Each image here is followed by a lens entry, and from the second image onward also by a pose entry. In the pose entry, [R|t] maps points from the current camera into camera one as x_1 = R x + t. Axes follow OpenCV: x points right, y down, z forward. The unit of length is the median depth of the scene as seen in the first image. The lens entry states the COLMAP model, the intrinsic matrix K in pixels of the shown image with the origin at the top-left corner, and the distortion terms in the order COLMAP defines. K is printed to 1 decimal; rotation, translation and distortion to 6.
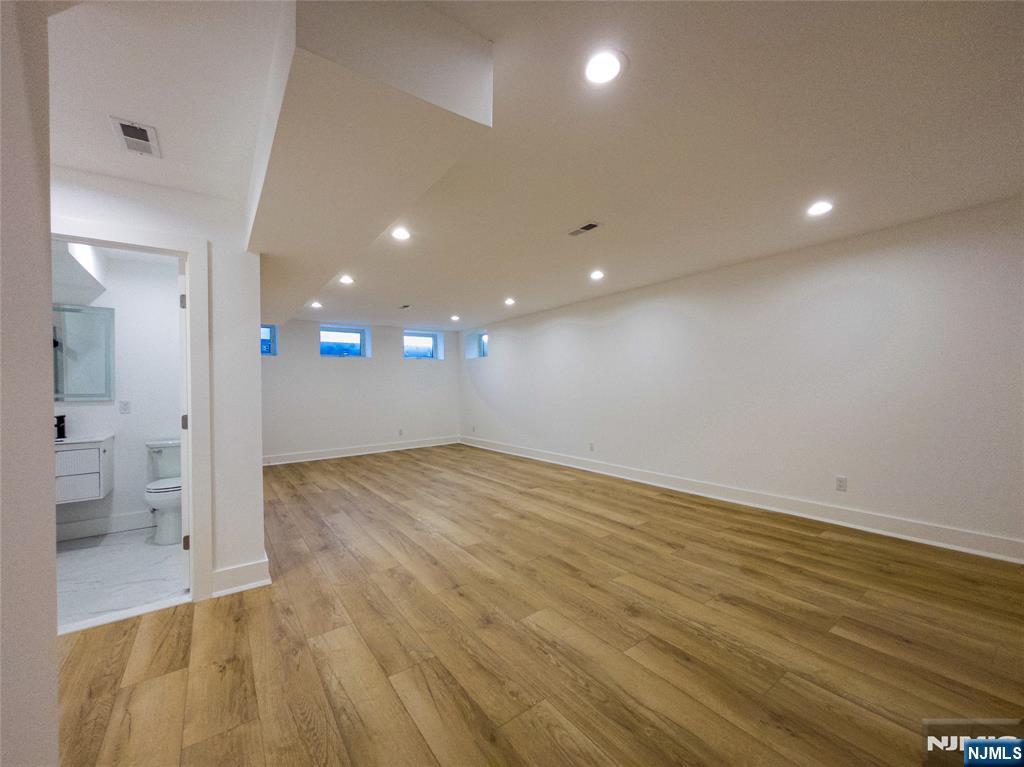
lens RADIAL K [[410.5, 0, 508.4], [0, 410.5, 382.5], [0, 0, 1]] dist [0.002892, 0.000293]
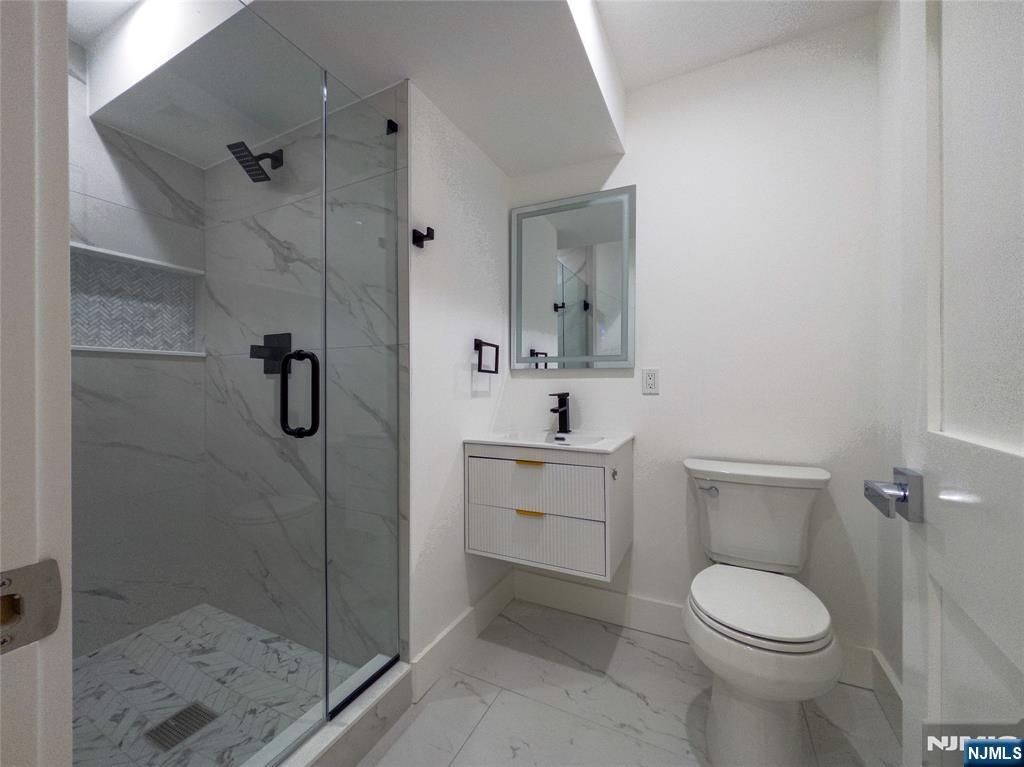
lens RADIAL K [[410.5, 0, 508.4], [0, 410.5, 382.5], [0, 0, 1]] dist [0.002892, 0.000293]
pose [[0.459616, 0.015329, -0.887985, -0.623934], [0.003372, 0.999814, 0.019005, 0.055259], [0.888111, -0.011729, 0.459479, 0.679154]]
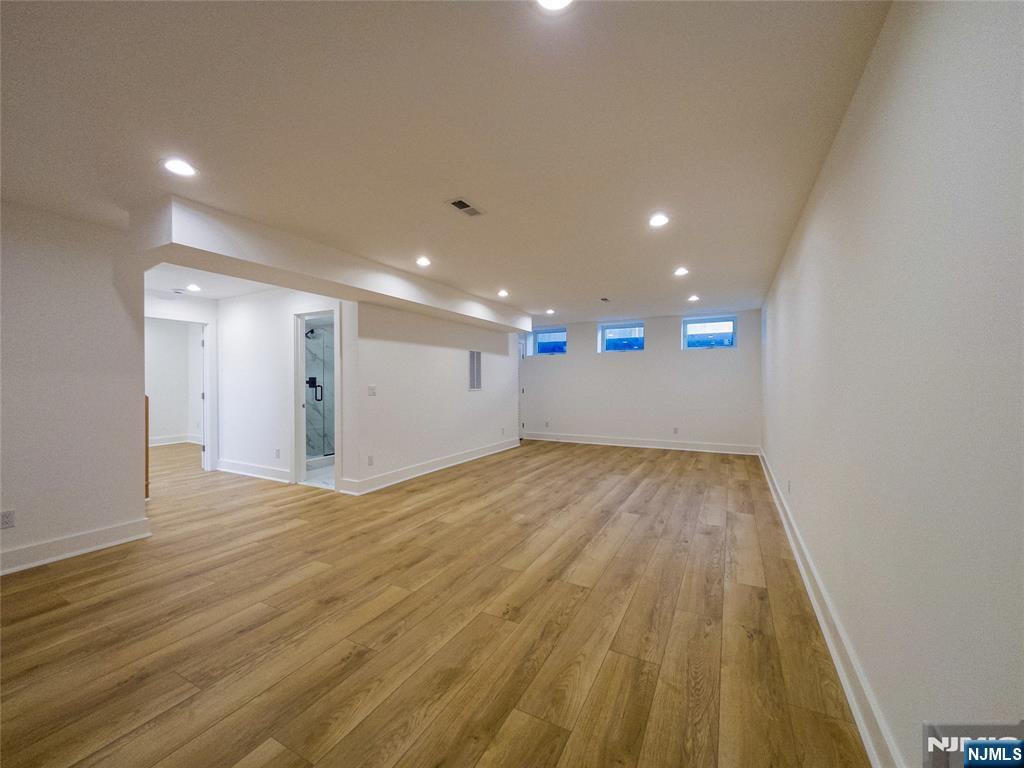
lens RADIAL K [[410.5, 0, 508.4], [0, 410.5, 383.0], [0, 0, 1]] dist [0.002892, 0.000293]
pose [[0.437469, 0.019378, -0.899025, 0.955687], [-0.000102, 0.999769, 0.021499, -0.010826], [0.899234, -0.009313, 0.437370, 0.643348]]
